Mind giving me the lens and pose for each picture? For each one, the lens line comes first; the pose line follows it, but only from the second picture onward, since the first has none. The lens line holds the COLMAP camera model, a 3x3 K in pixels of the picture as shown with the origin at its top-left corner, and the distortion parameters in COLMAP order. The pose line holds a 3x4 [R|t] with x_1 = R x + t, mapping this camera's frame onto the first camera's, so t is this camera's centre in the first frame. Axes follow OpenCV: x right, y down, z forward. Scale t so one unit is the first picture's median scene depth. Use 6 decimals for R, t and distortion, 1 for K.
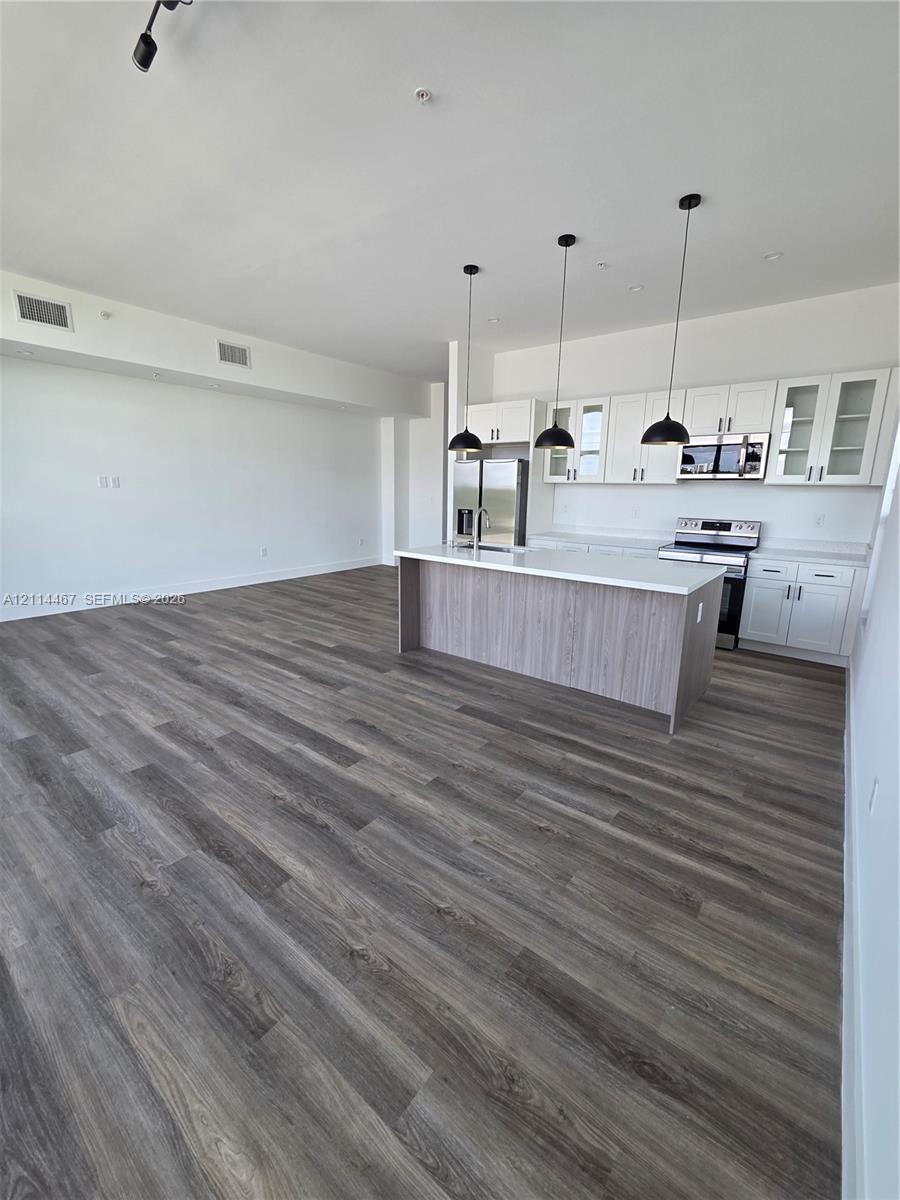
lens RADIAL K [[482.1, 0, 443.4], [0, 482.1, 597.1], [0, 0, 1]] dist [-0.017783, 0.000080]
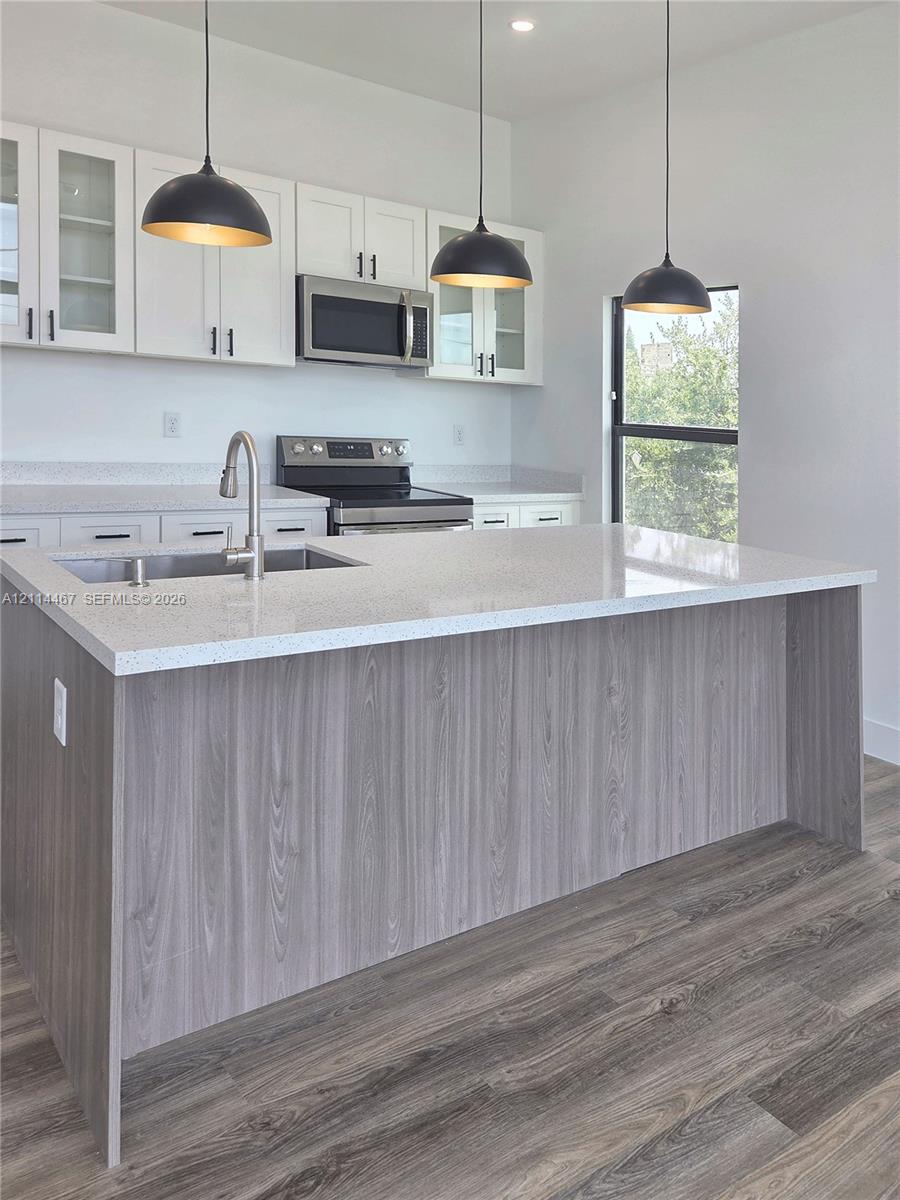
lens RADIAL K [[907.2, 0, 465.5], [0, 907.2, 405.3], [0, 0, 1]] dist [0.073519, -0.050119]
pose [[0.259974, 0.009140, 0.965572, -0.456455], [0.166445, 0.984564, -0.054134, -0.155536], [-0.951162, 0.174788, 0.254439, 0.785127]]
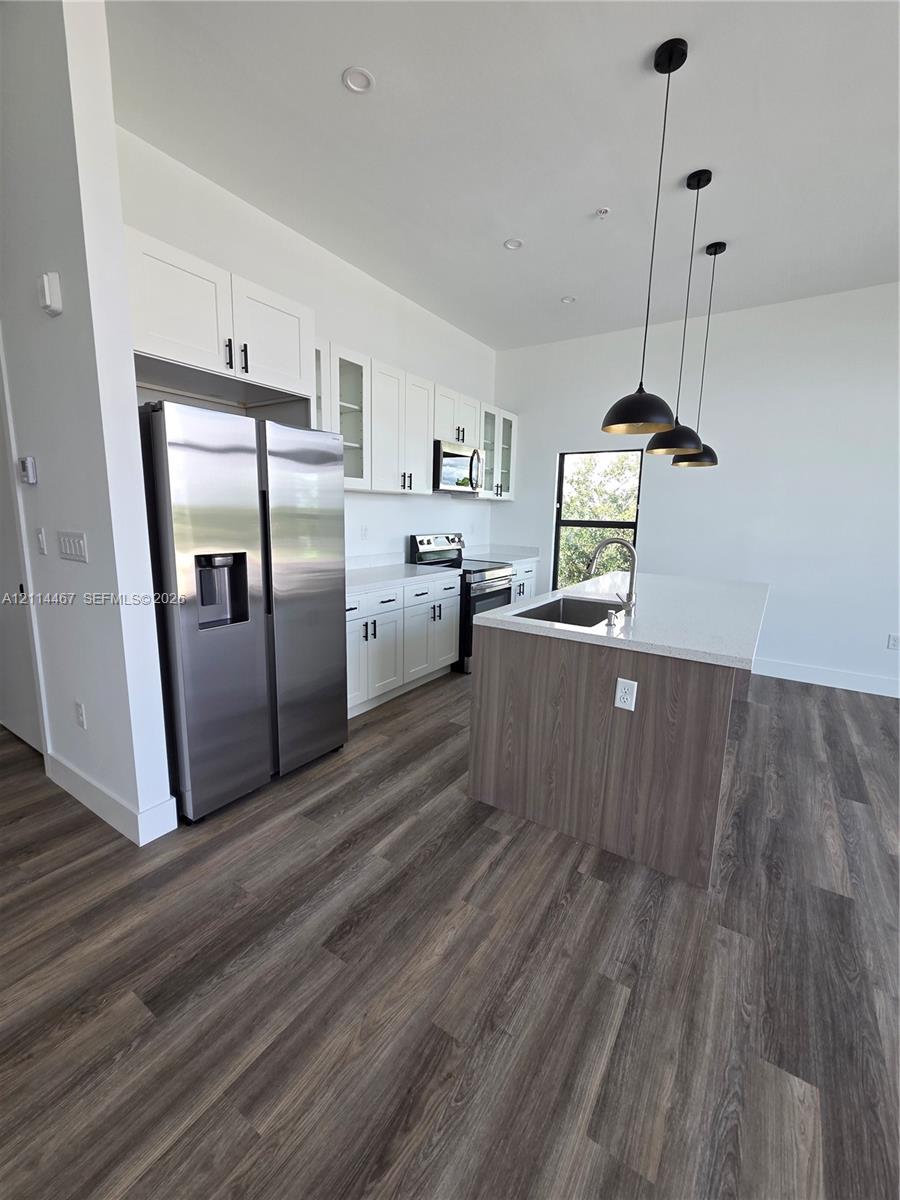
lens RADIAL K [[482.1, 0, 443.4], [0, 482.1, 597.1], [0, 0, 1]] dist [-0.017783, 0.000080]
pose [[-0.077488, -0.191905, 0.978350, -0.475149], [0.194963, 0.959438, 0.203637, -0.289027], [-0.977745, 0.206522, -0.036930, 1.303040]]
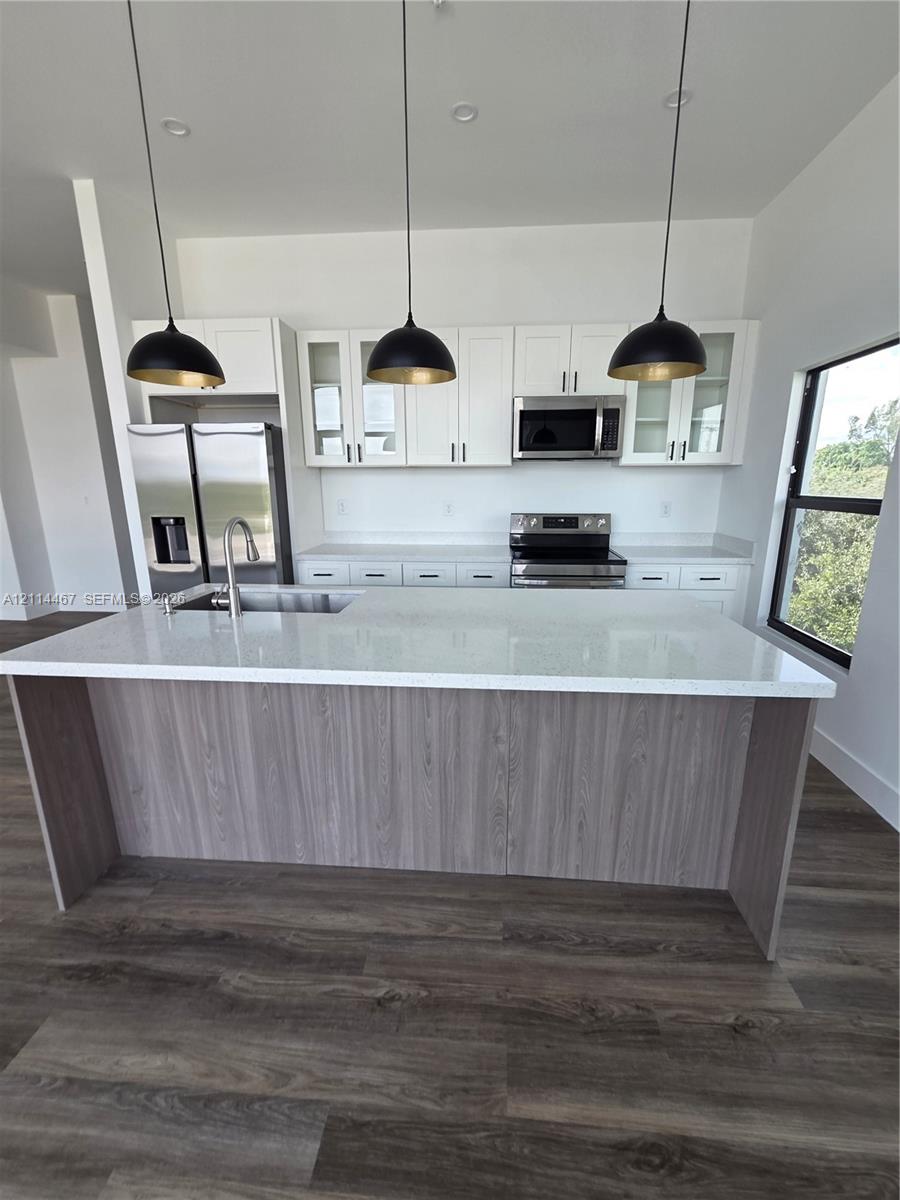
lens RADIAL K [[501.6, 0, 457.8], [0, 501.6, 605.2], [0, 0, 1]] dist [0.002150, -0.000498]
pose [[0.822285, -0.150167, 0.548905, -0.016864], [0.138209, 0.988375, 0.063350, -0.113939], [-0.552037, 0.023772, 0.833481, 0.540093]]
